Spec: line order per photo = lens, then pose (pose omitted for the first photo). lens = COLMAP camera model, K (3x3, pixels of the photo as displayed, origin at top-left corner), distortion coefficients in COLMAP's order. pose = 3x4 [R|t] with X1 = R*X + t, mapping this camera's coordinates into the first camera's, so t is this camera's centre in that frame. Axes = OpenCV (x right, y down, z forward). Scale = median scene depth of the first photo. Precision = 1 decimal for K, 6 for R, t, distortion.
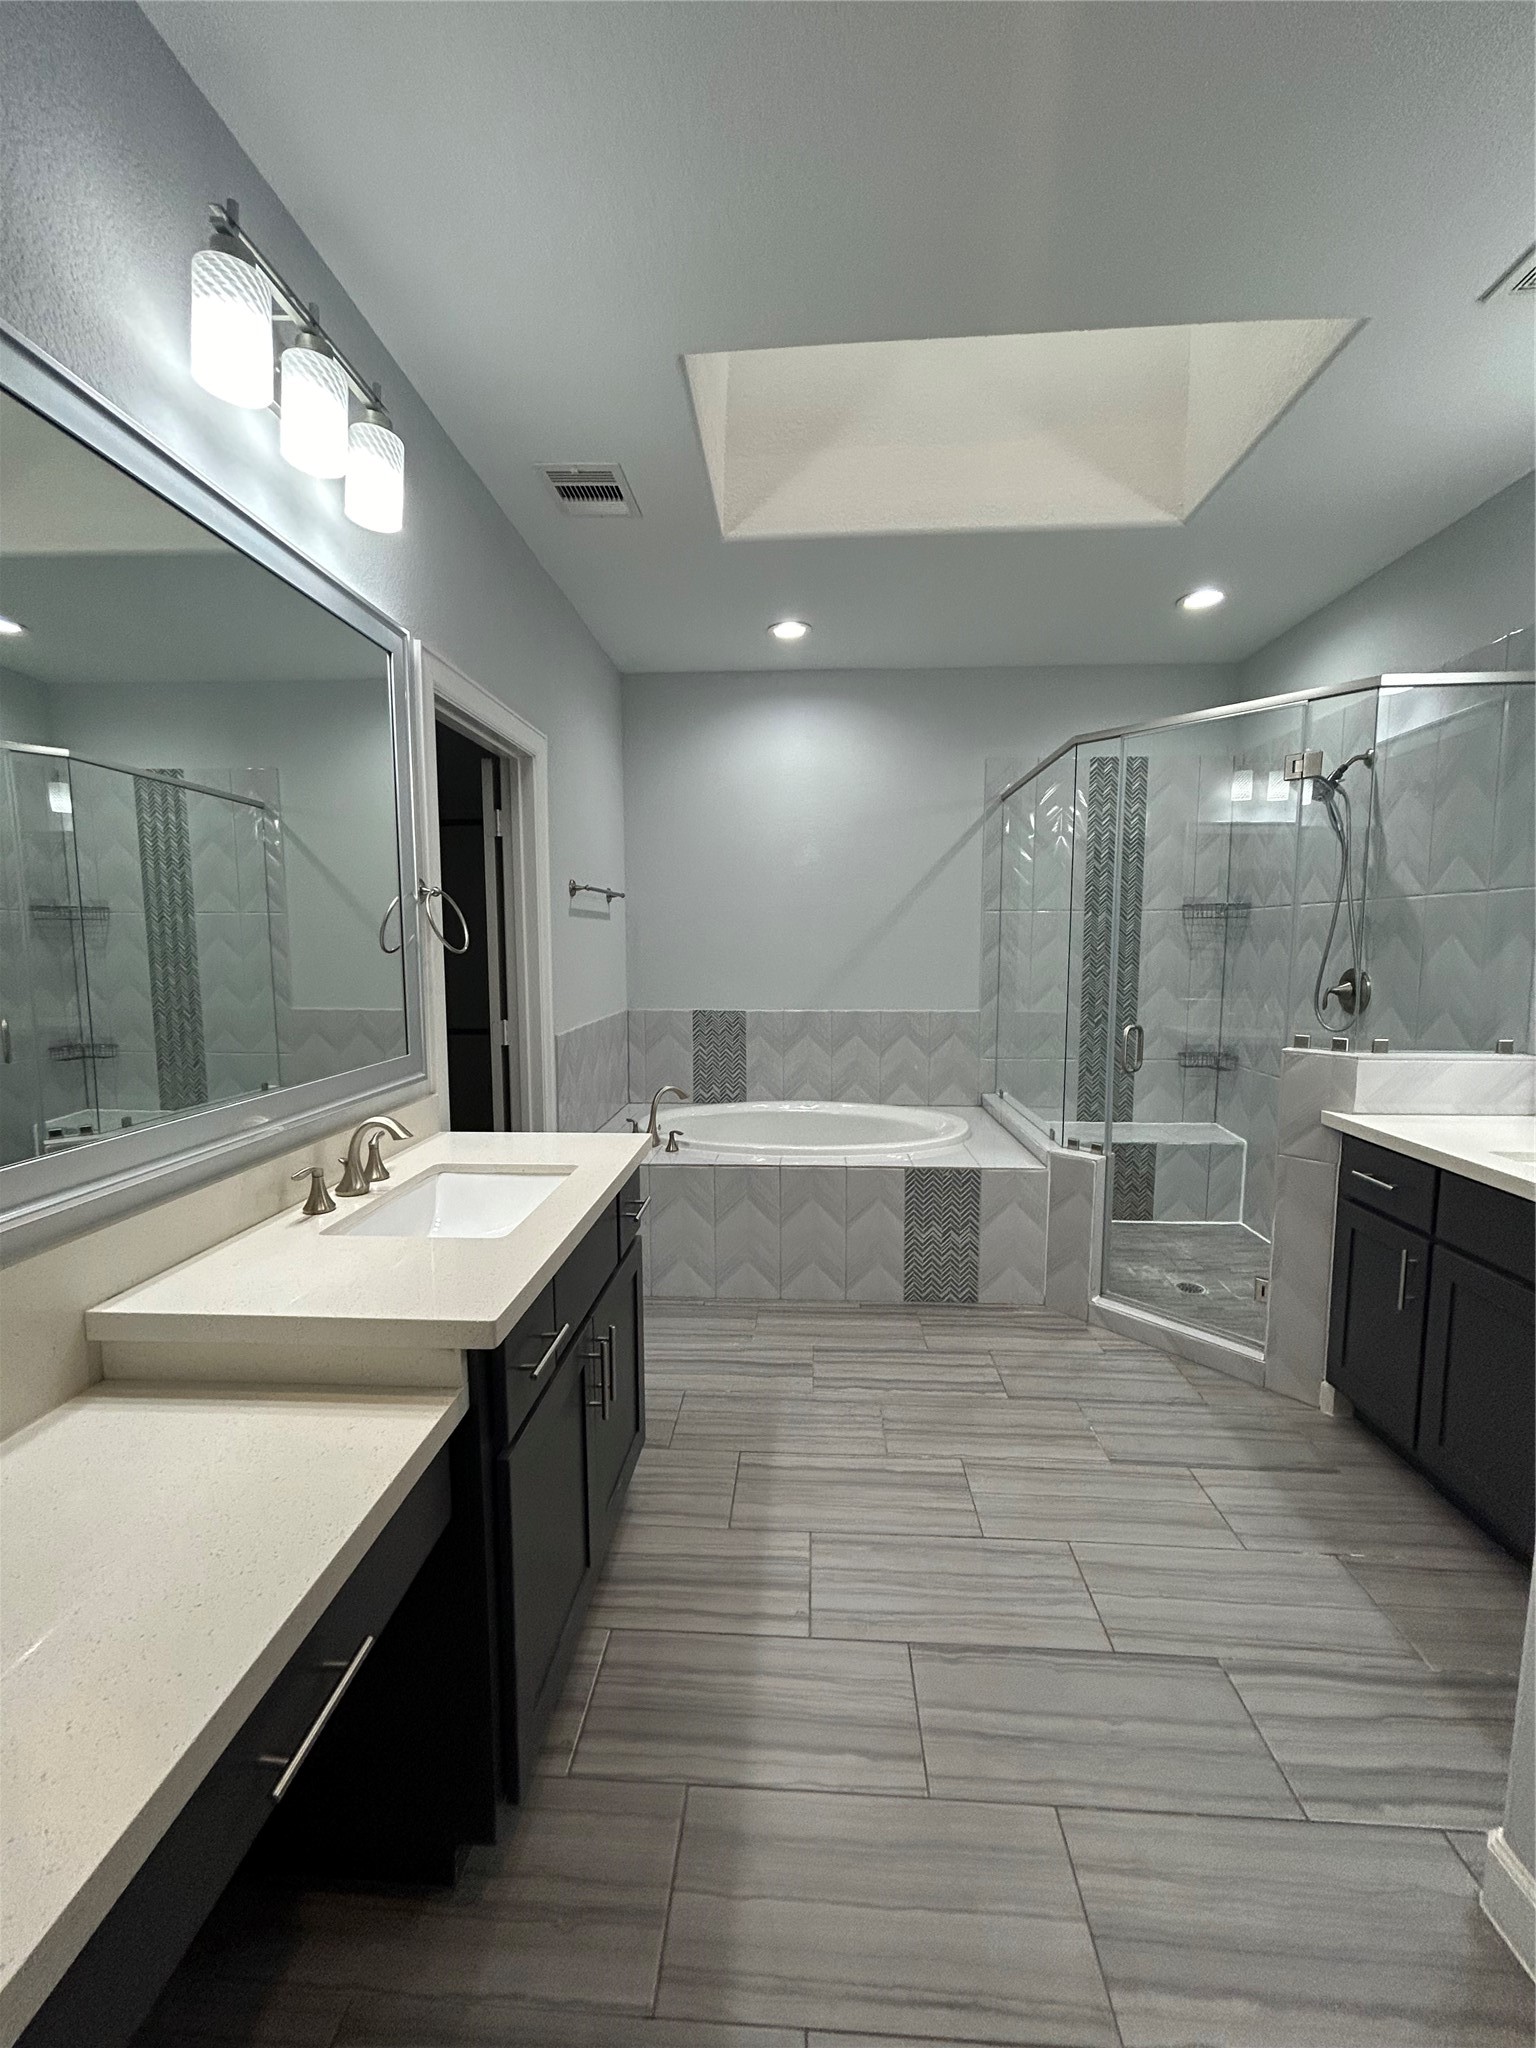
lens RADIAL K [[821.7, 0, 766.9], [0, 821.7, 1027.5], [0, 0, 1]] dist [-0.002148, 0.000560]
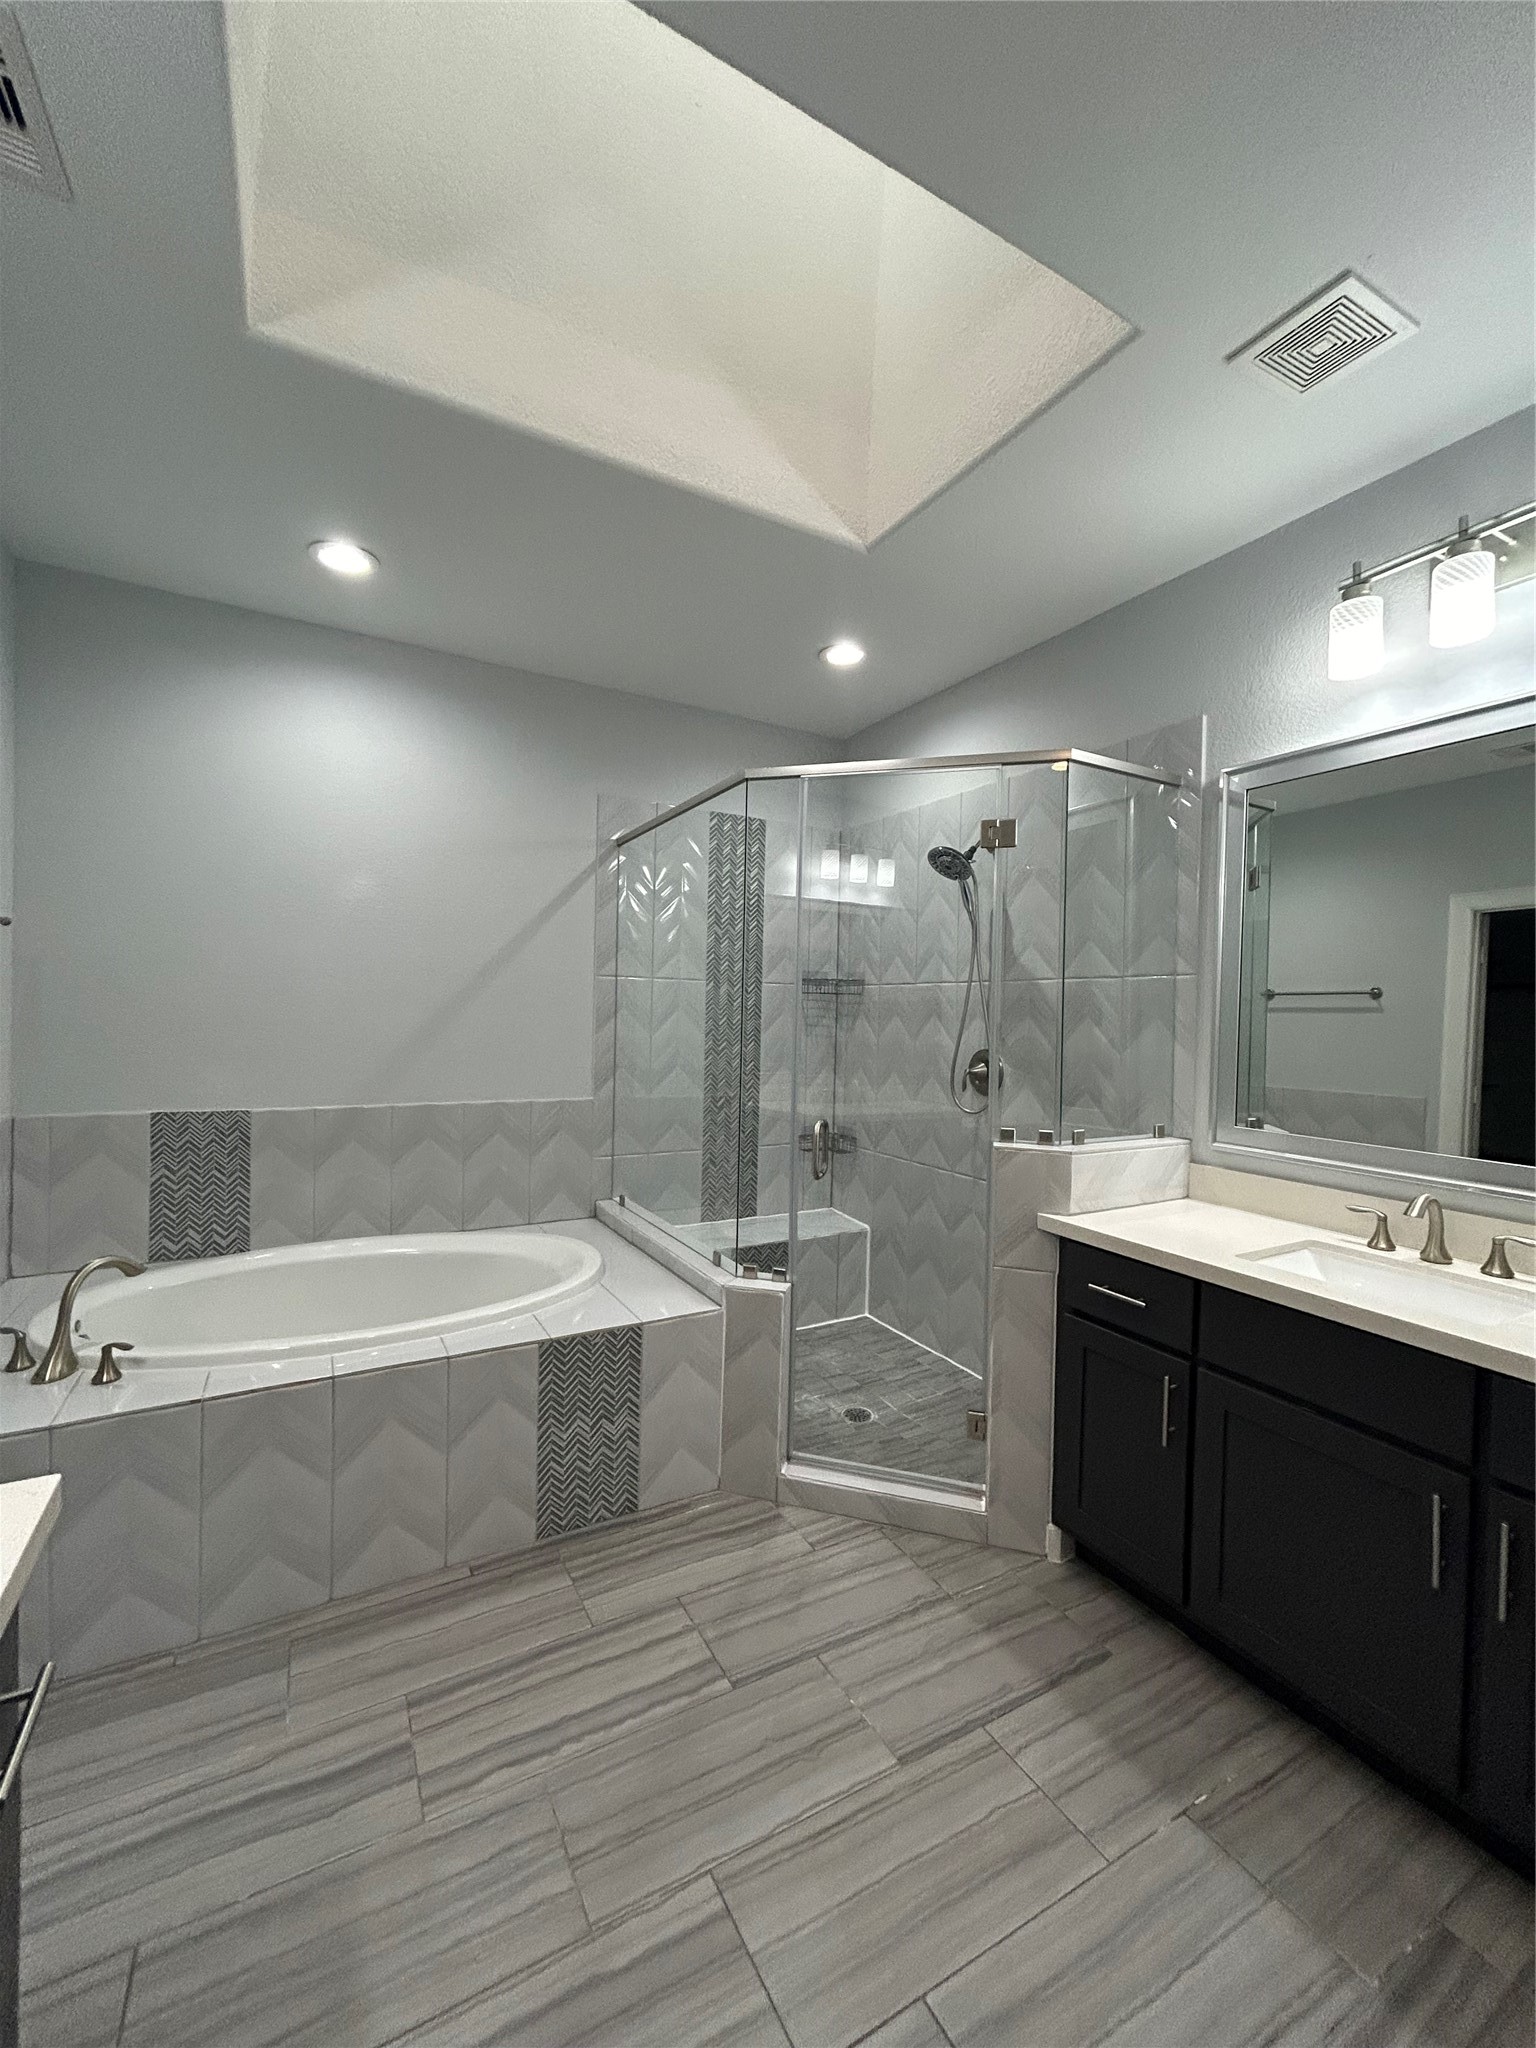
lens RADIAL K [[821.7, 0, 765.3], [0, 821.7, 1023.8], [0, 0, 1]] dist [-0.002148, 0.000560]
pose [[0.843468, 0.012808, 0.537027, -0.050220], [0.033107, 0.996576, -0.075767, -0.040665], [-0.536158, 0.081686, 0.840156, 0.341909]]
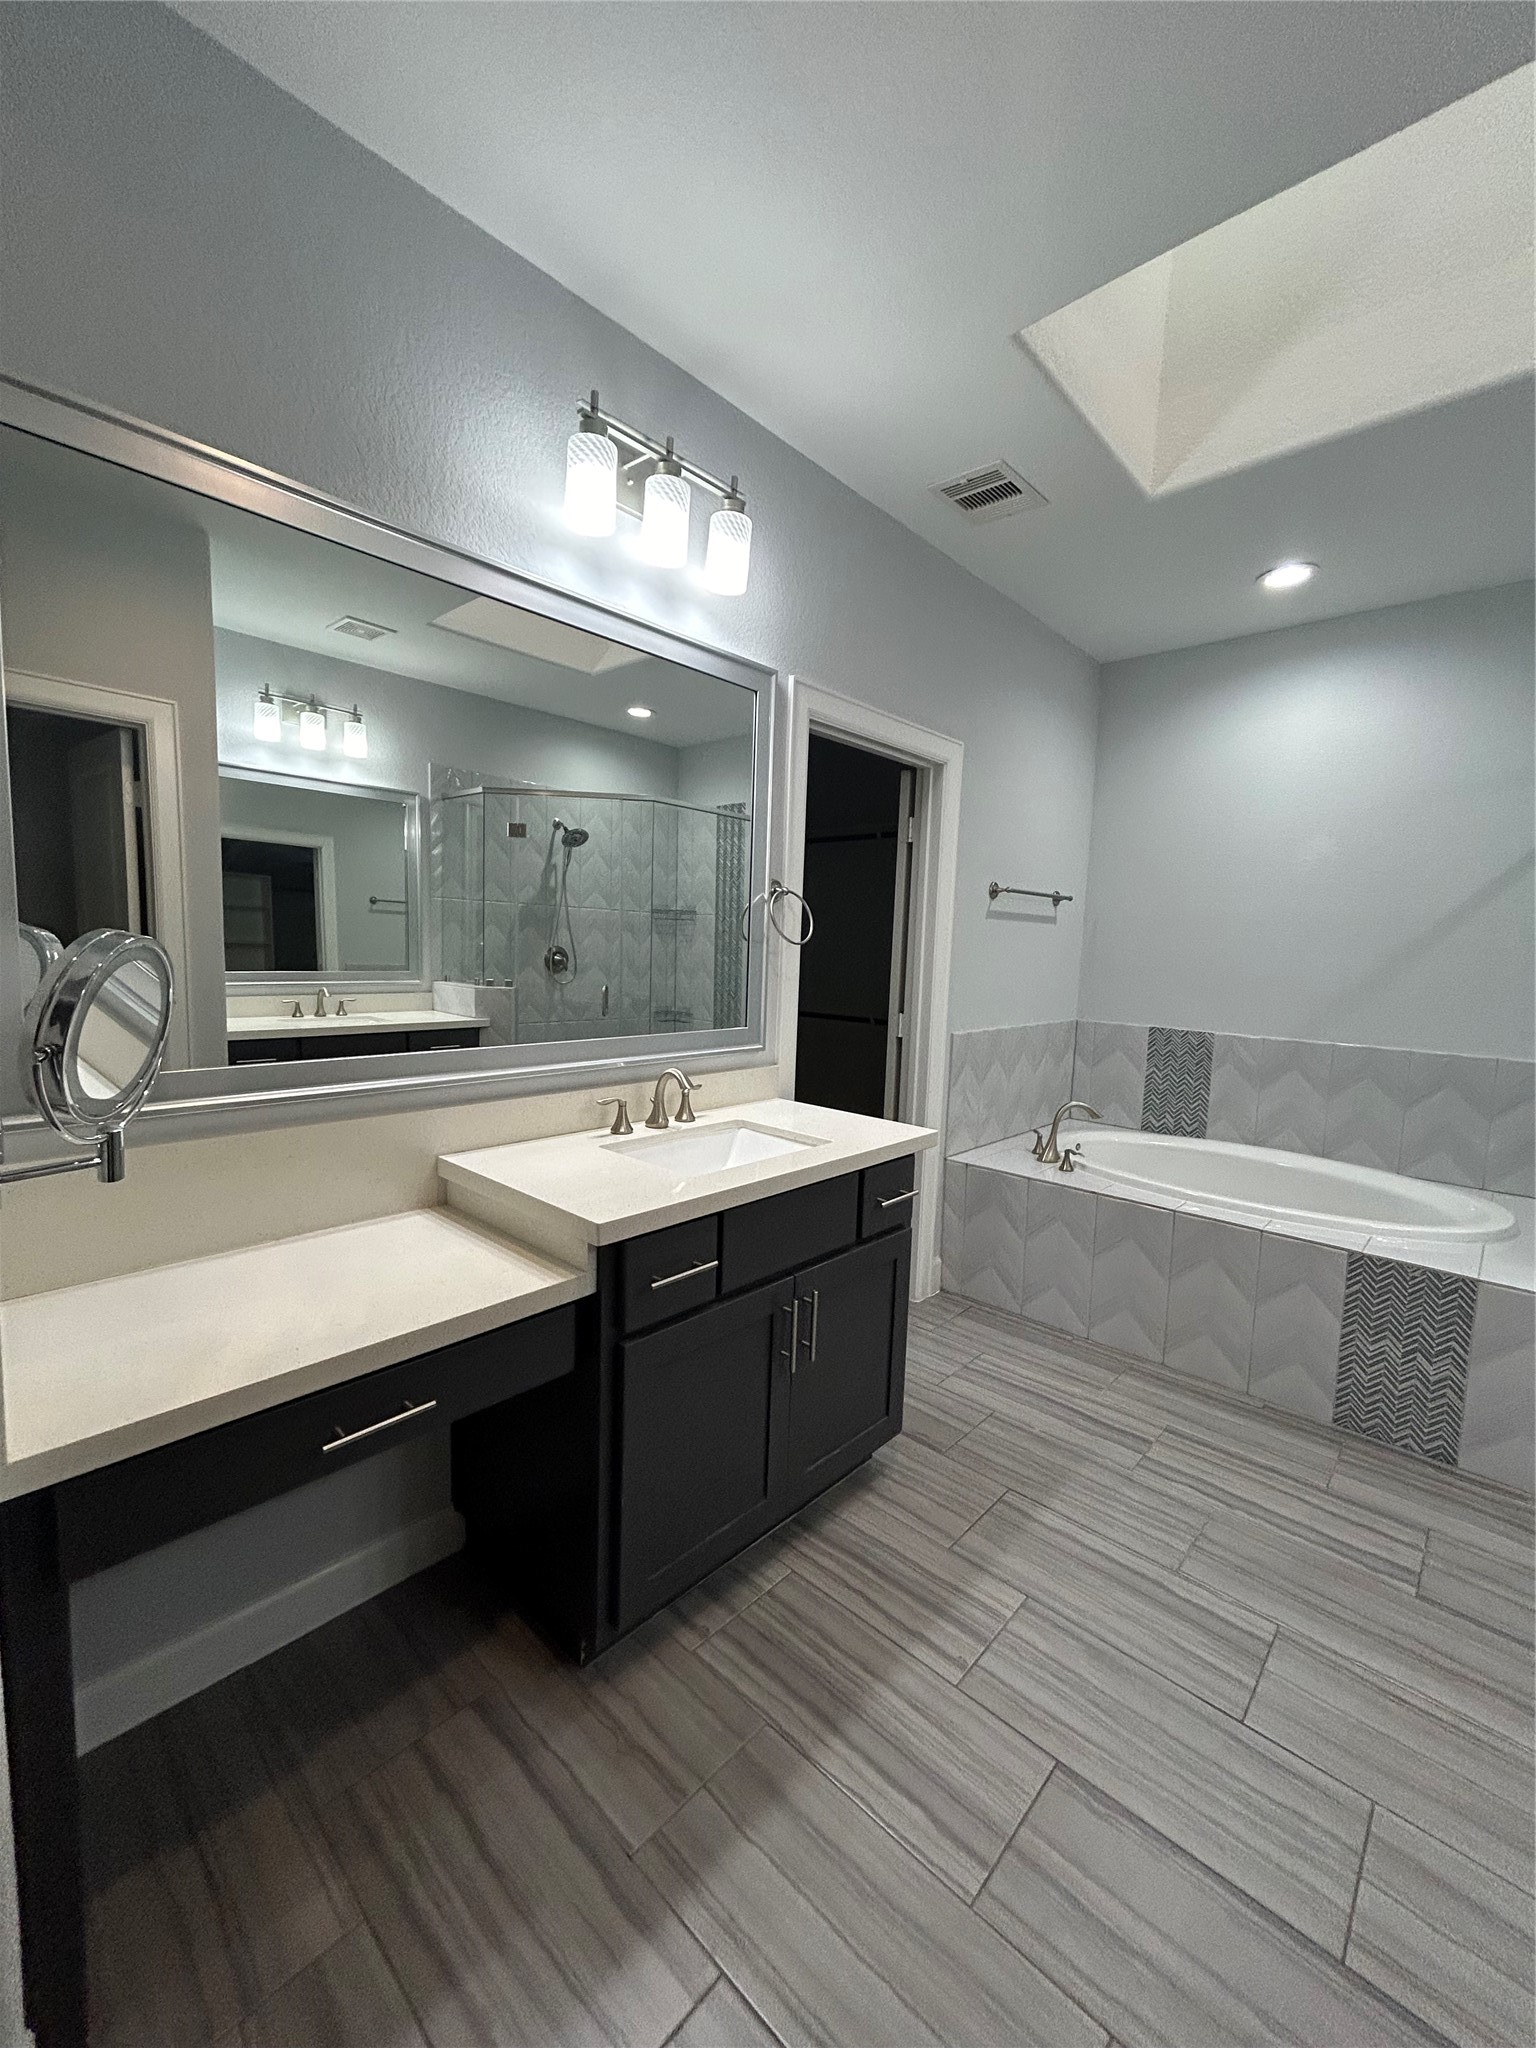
lens RADIAL K [[821.7, 0, 768.4], [0, 821.7, 1028.8], [0, 0, 1]] dist [-0.002148, 0.000560]
pose [[0.769293, 0.092766, -0.632126, 0.246381], [-0.100070, 0.994686, 0.024187, 0.001803], [0.631011, 0.044650, 0.774488, 0.069672]]
